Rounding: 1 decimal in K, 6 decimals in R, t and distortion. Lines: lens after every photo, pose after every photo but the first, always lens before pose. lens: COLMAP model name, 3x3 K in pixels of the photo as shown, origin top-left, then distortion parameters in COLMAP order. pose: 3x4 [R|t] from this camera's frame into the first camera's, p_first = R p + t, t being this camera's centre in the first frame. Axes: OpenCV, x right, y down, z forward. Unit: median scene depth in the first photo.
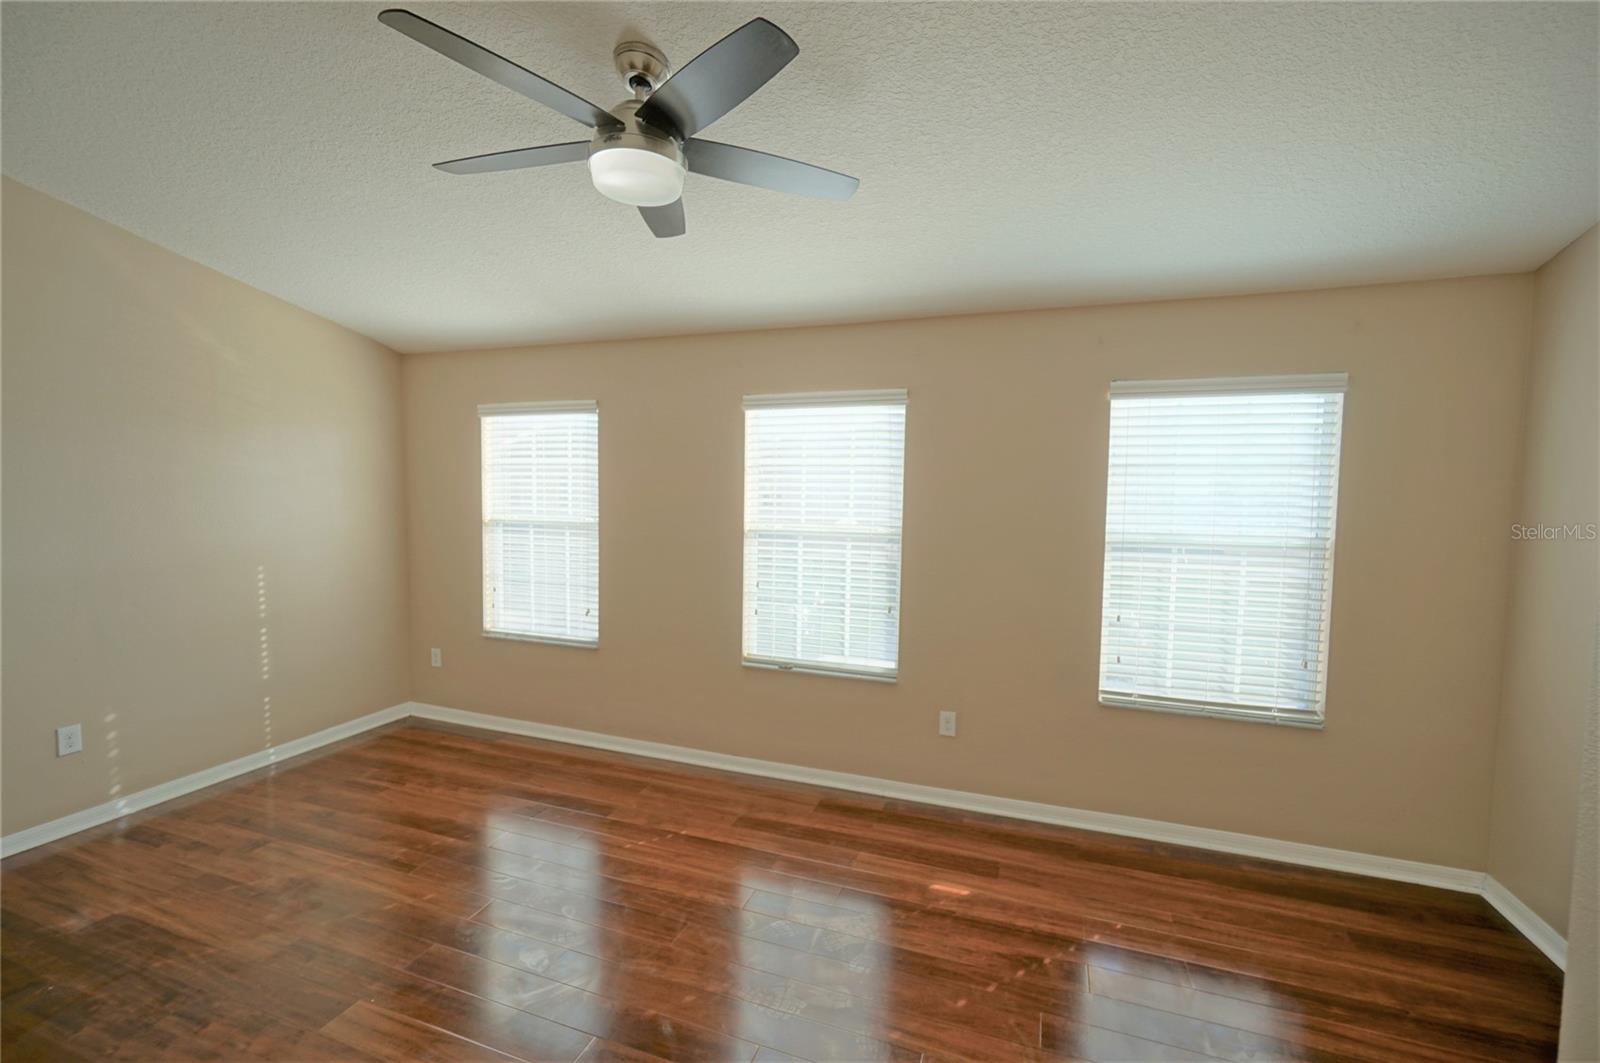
lens RADIAL K [[682.1, 0, 792.3], [0, 682.1, 529.1], [0, 0, 1]] dist [-0.016280, 0.006720]
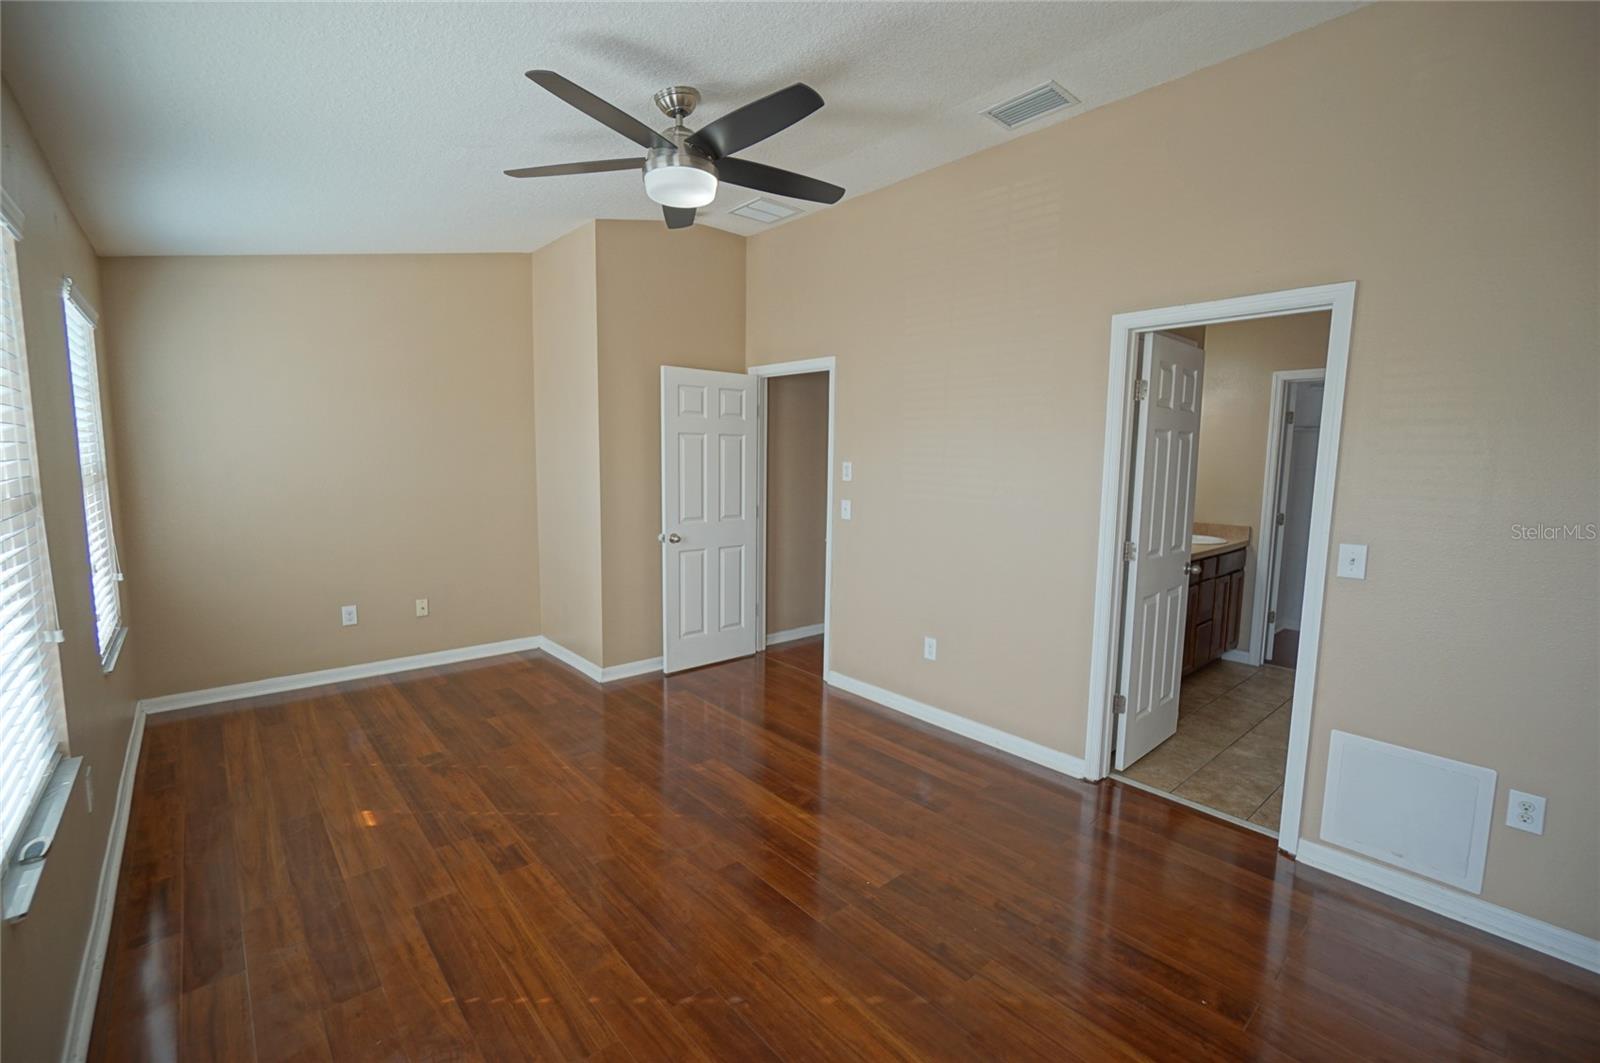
lens RADIAL K [[682.1, 0, 792.3], [0, 682.1, 529.1], [0, 0, 1]] dist [-0.016280, 0.006720]
pose [[-0.872728, -0.085283, 0.480700, -0.803586], [-0.010761, 0.987745, 0.155704, -0.063551], [-0.488088, 0.130714, -0.862951, 1.572411]]
